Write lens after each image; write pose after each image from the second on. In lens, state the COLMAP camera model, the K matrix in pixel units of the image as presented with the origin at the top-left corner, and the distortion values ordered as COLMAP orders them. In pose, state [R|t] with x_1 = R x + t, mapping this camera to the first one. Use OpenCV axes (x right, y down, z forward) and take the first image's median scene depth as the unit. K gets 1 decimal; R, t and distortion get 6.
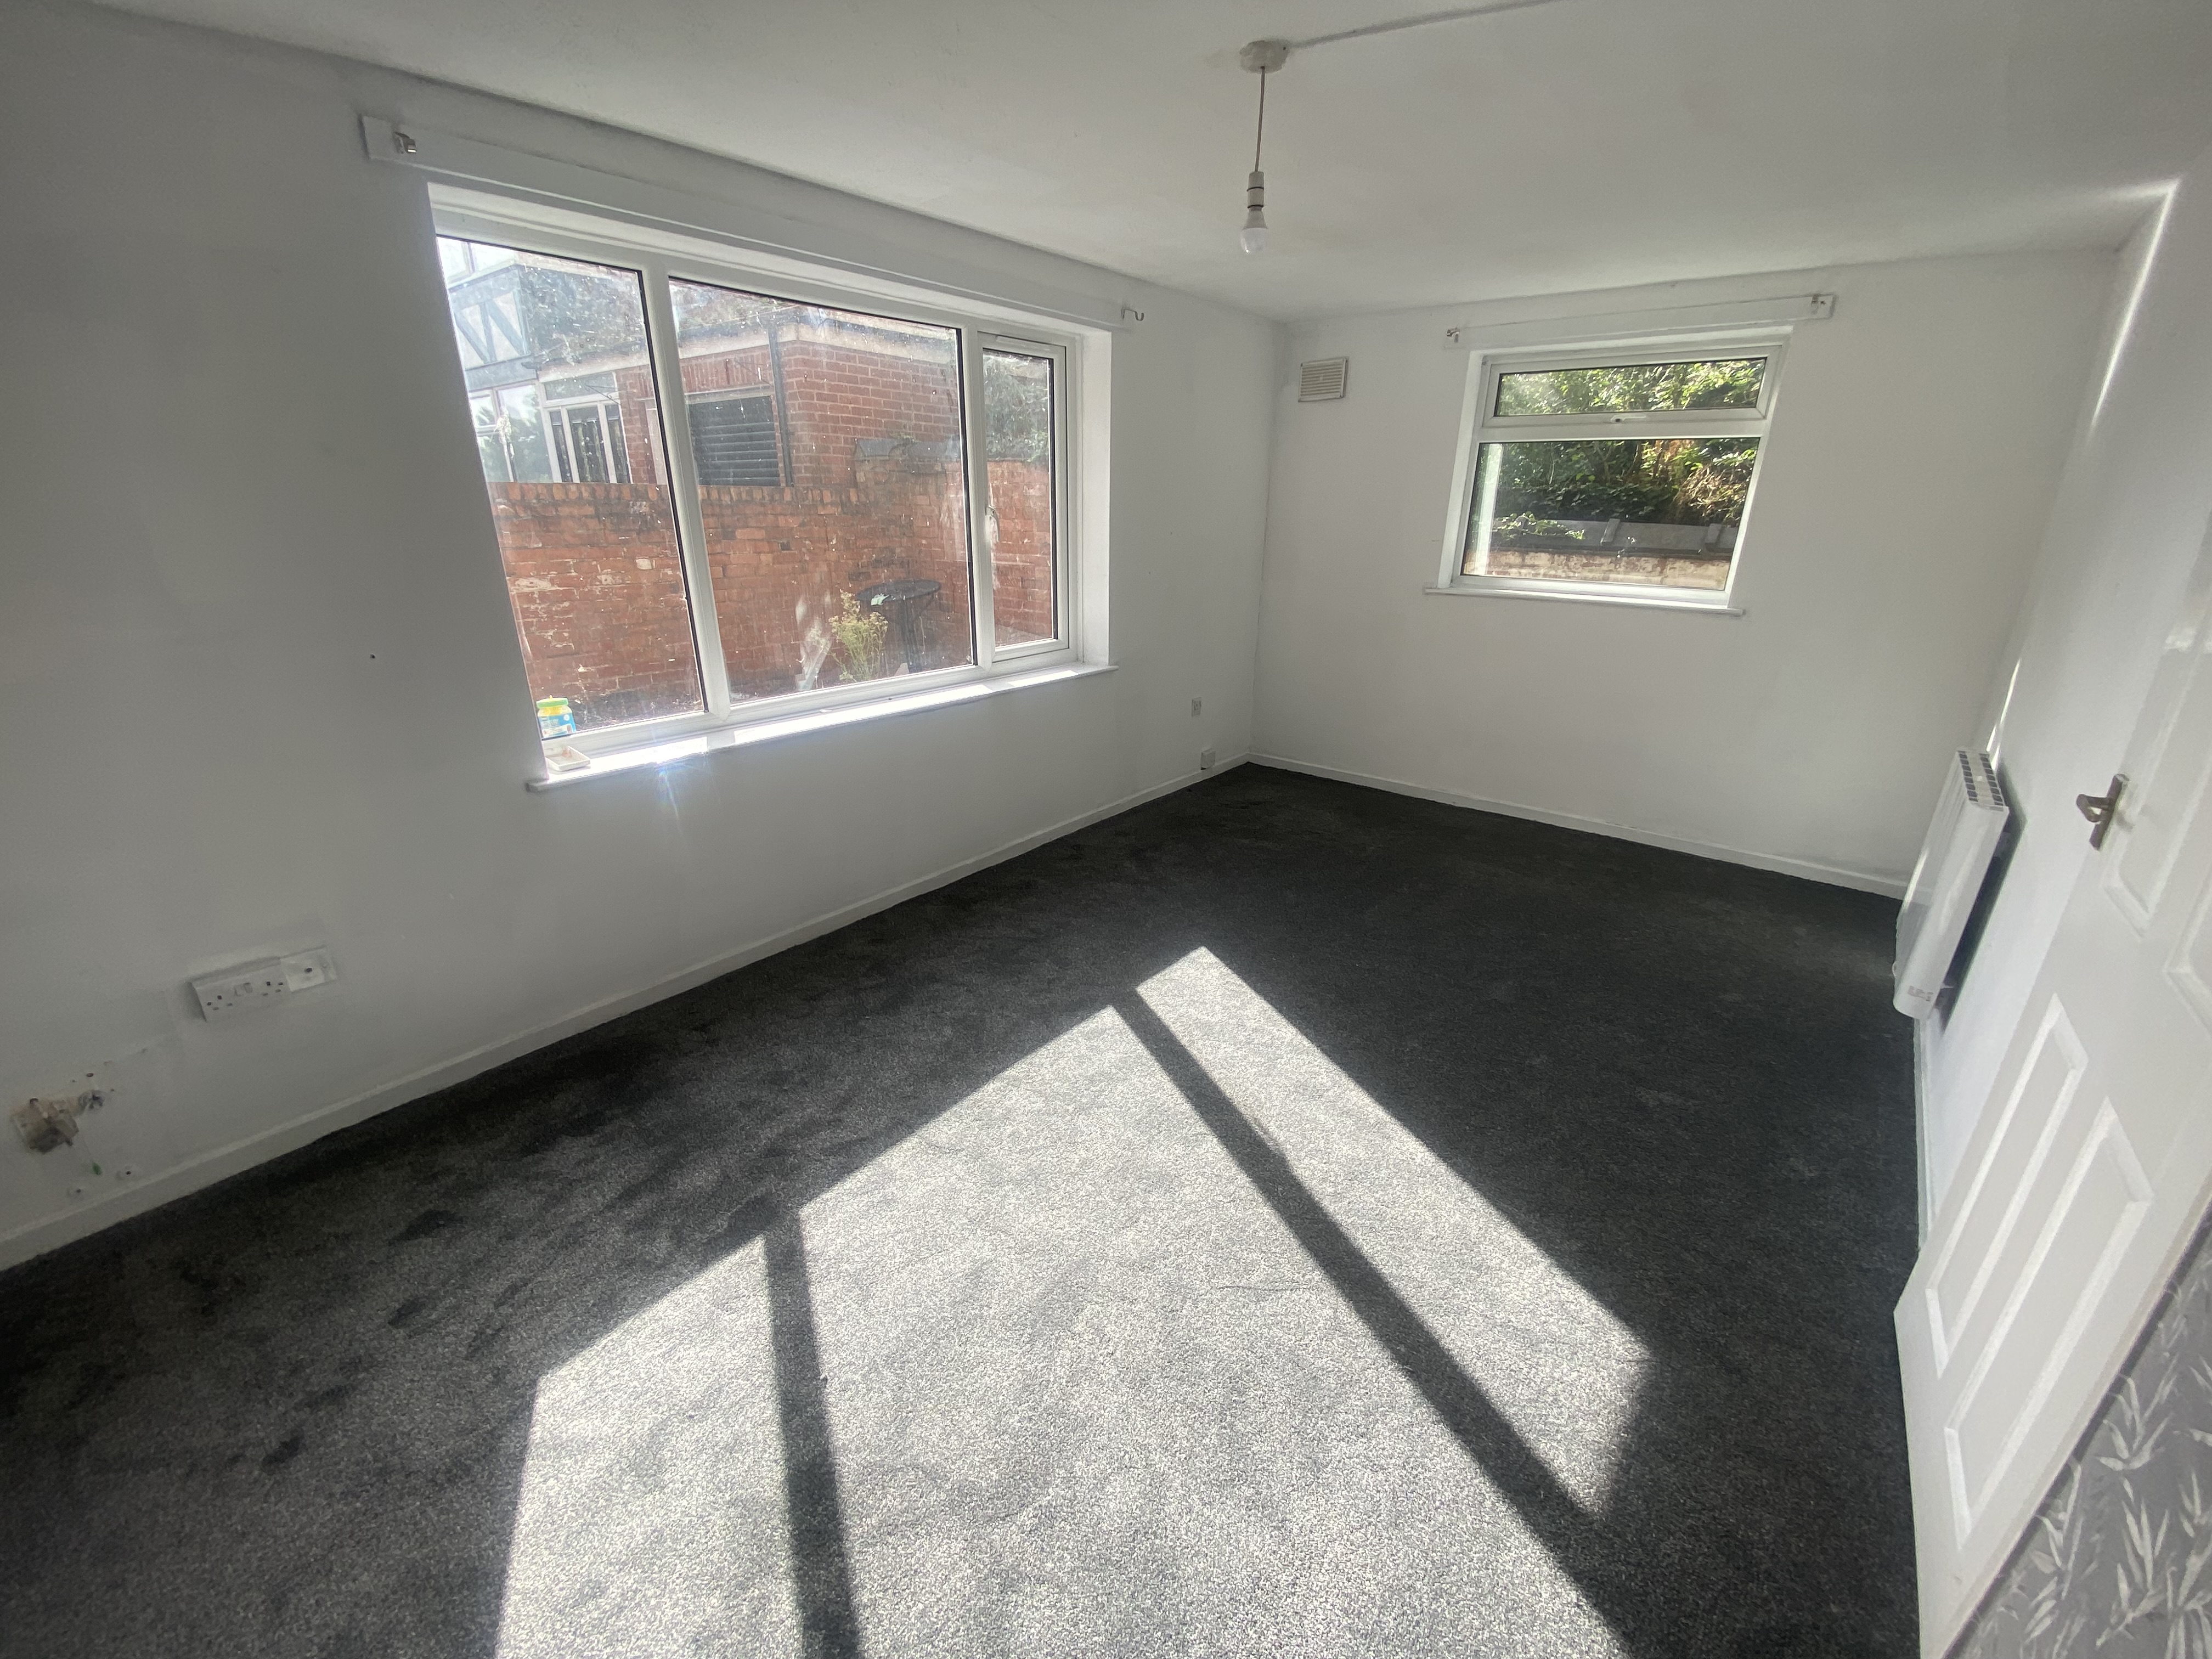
lens RADIAL K [[915.8, 0, 1099.8], [0, 915.8, 830.3], [0, 0, 1]] dist [0.050858, -0.002242]
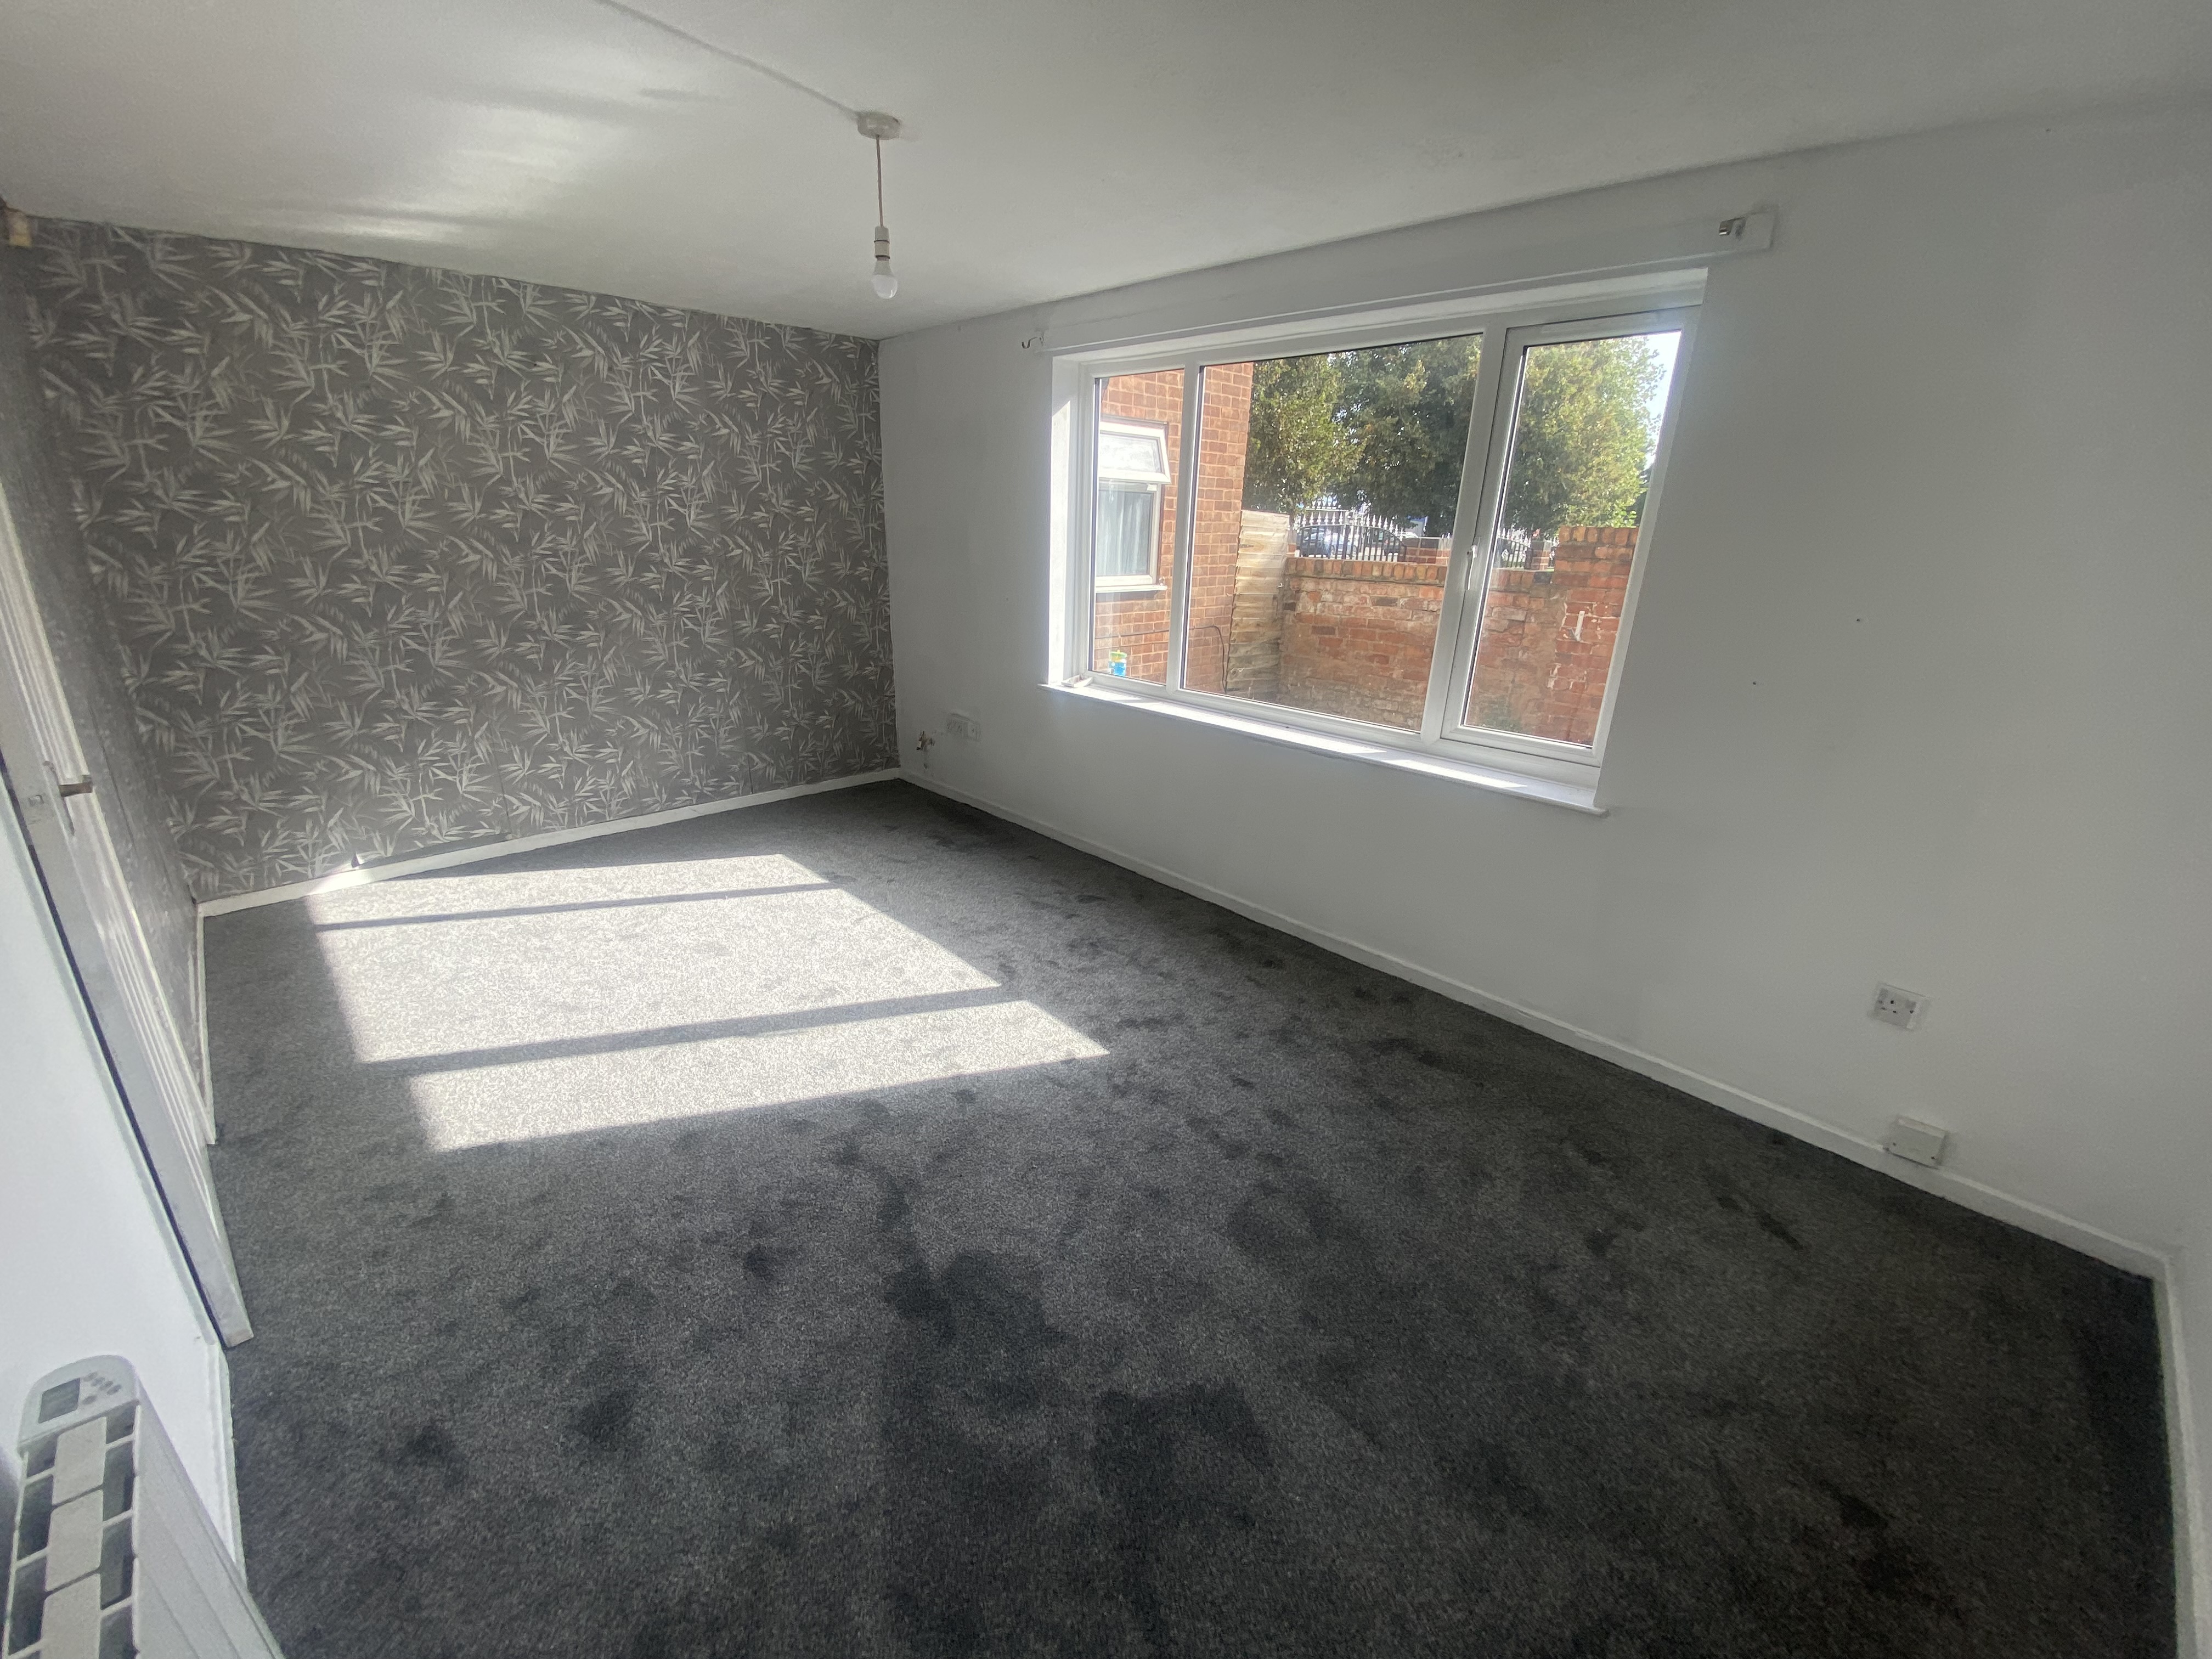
lens RADIAL K [[915.8, 0, 1093.2], [0, 915.8, 836.6], [0, 0, 1]] dist [0.050858, -0.002242]
pose [[-0.126042, 0.323124, -0.937926, 0.860382], [-0.371591, 0.861253, 0.346645, -0.338419], [0.919801, 0.392217, 0.011515, 0.915687]]
